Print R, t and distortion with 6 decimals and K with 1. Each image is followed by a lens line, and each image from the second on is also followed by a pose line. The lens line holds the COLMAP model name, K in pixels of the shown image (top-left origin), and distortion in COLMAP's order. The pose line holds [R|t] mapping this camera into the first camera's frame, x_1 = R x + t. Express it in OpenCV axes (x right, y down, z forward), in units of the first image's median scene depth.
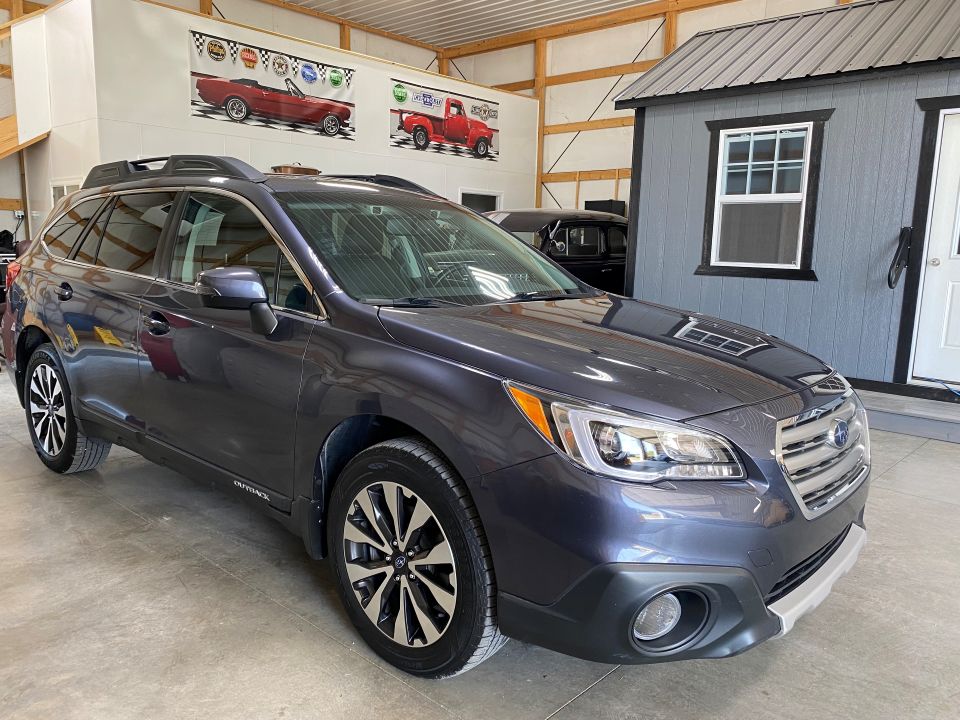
lens RADIAL K [[737.3, 0, 480.0], [0, 737.3, 360.0], [0, 0, 1]] dist [0.011325, -0.001648]
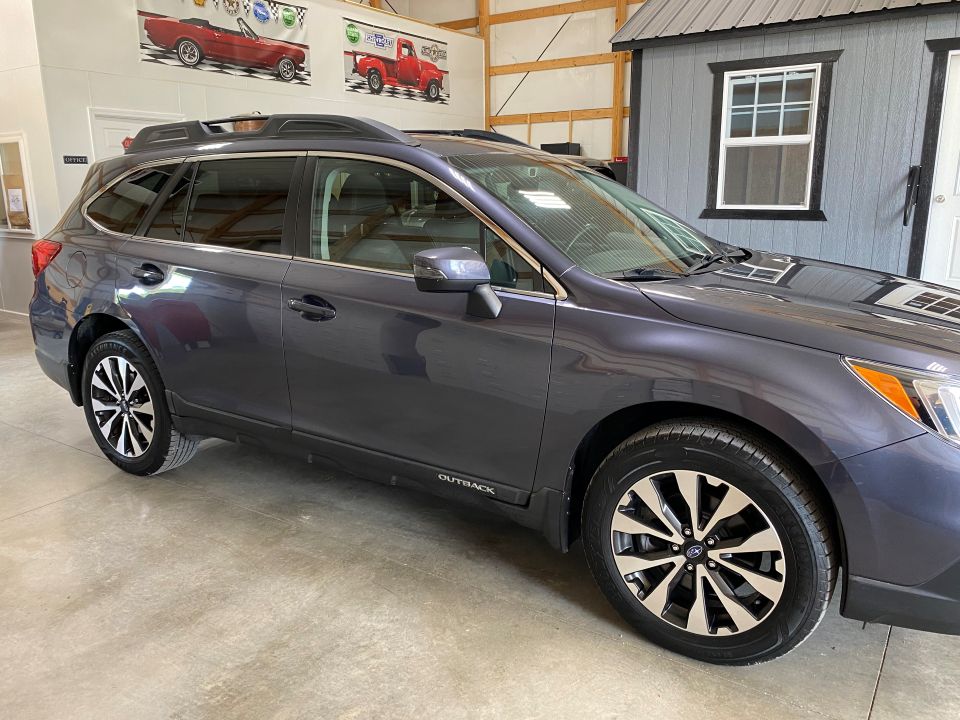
lens RADIAL K [[735.7, 0, 480.6], [0, 735.7, 353.7], [0, 0, 1]] dist [0.006650, 0.004370]
pose [[0.987564, -0.066221, 0.142589, -0.183345], [0.056273, 0.995764, 0.072708, -0.024322], [-0.146800, -0.063780, 0.987108, 0.041626]]
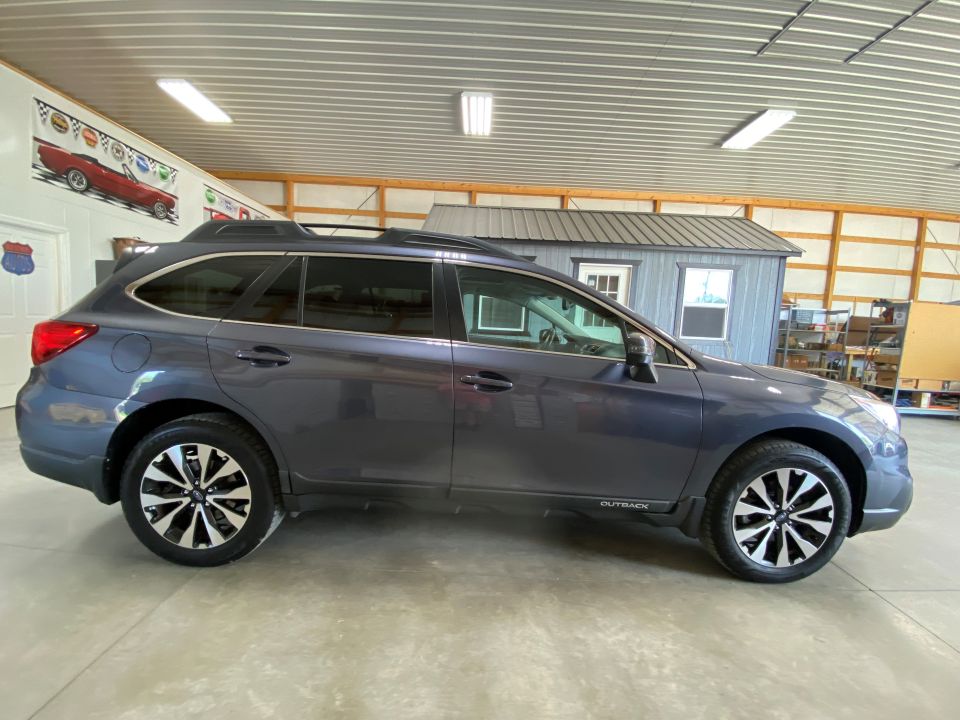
lens RADIAL K [[392.2, 0, 476.8], [0, 392.2, 366.3], [0, 0, 1]] dist [0.009918, -0.016959]
pose [[0.736087, -0.057950, 0.674401, -0.420318], [0.075440, 0.997145, 0.003343, -0.038378], [-0.672669, 0.048417, 0.738357, 0.292846]]
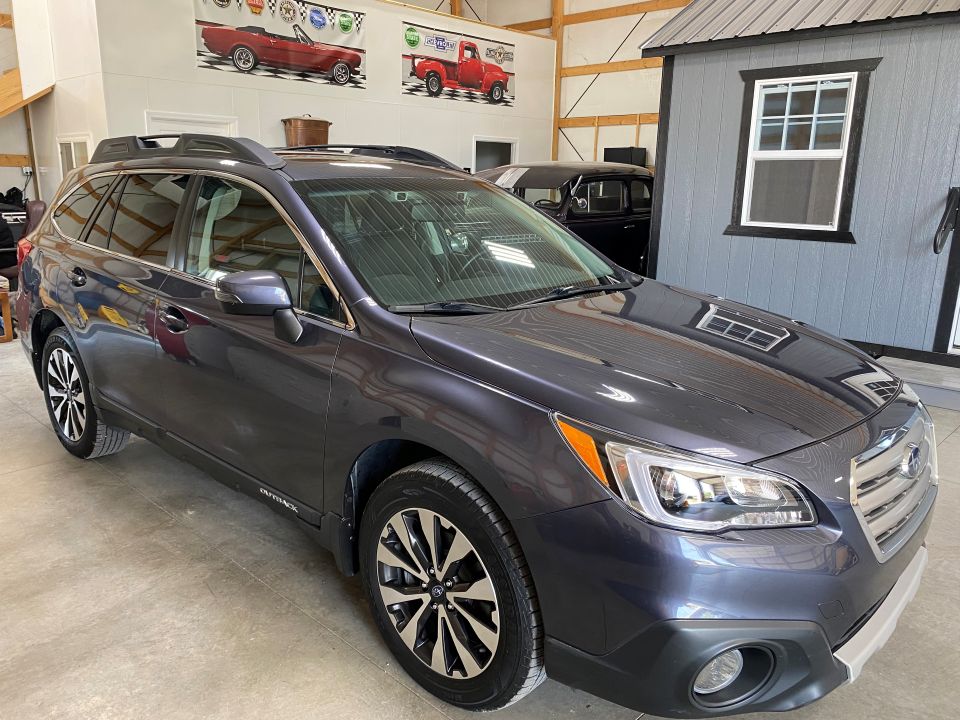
lens RADIAL K [[738.0, 0, 468.9], [0, 738.0, 358.3], [0, 0, 1]] dist [0.007620, 0.000820]
pose [[0.999617, -0.001238, -0.027632, -0.014909], [0.003420, 0.996866, 0.079035, -0.037148], [0.027447, -0.079099, 0.996489, 0.026415]]
